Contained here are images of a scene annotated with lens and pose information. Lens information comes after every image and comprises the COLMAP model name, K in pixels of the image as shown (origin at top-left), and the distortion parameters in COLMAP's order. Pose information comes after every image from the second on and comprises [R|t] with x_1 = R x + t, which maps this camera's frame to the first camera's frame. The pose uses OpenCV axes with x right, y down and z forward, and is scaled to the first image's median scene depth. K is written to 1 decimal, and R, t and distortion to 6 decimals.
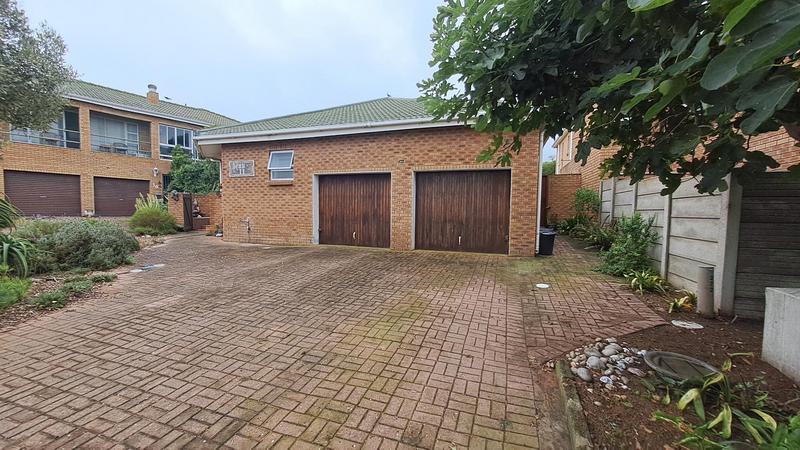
lens RADIAL K [[318.5, 0, 398.6], [0, 318.5, 230.6], [0, 0, 1]] dist [-0.001628, 0.000345]
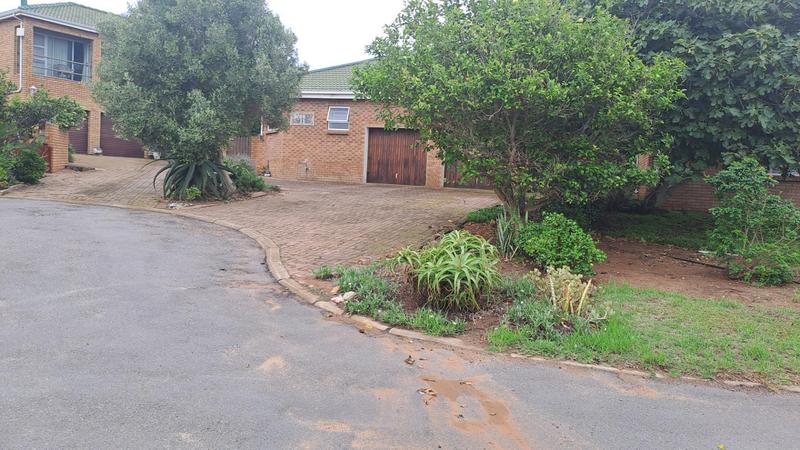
lens RADIAL K [[580.3, 0, 400.0], [0, 580.3, 225.0], [0, 0, 1]] dist [0.053795, -0.000035]
pose [[0.999038, 0.040198, 0.017529, -0.150680], [-0.040499, 0.999032, 0.017166, 0.163253], [-0.016822, -0.017860, 0.999699, -1.283873]]
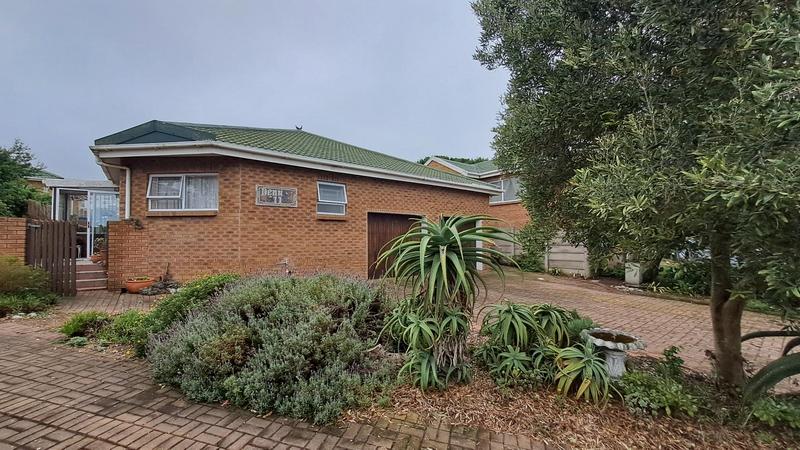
lens RADIAL K [[318.5, 0, 398.6], [0, 318.5, 230.6], [0, 0, 1]] dist [-0.001628, 0.000345]
pose [[0.551858, 0.019604, 0.833708, -1.024049], [0.074046, 0.994623, -0.072401, -0.033045], [-0.830645, 0.101688, 0.547439, 0.347739]]
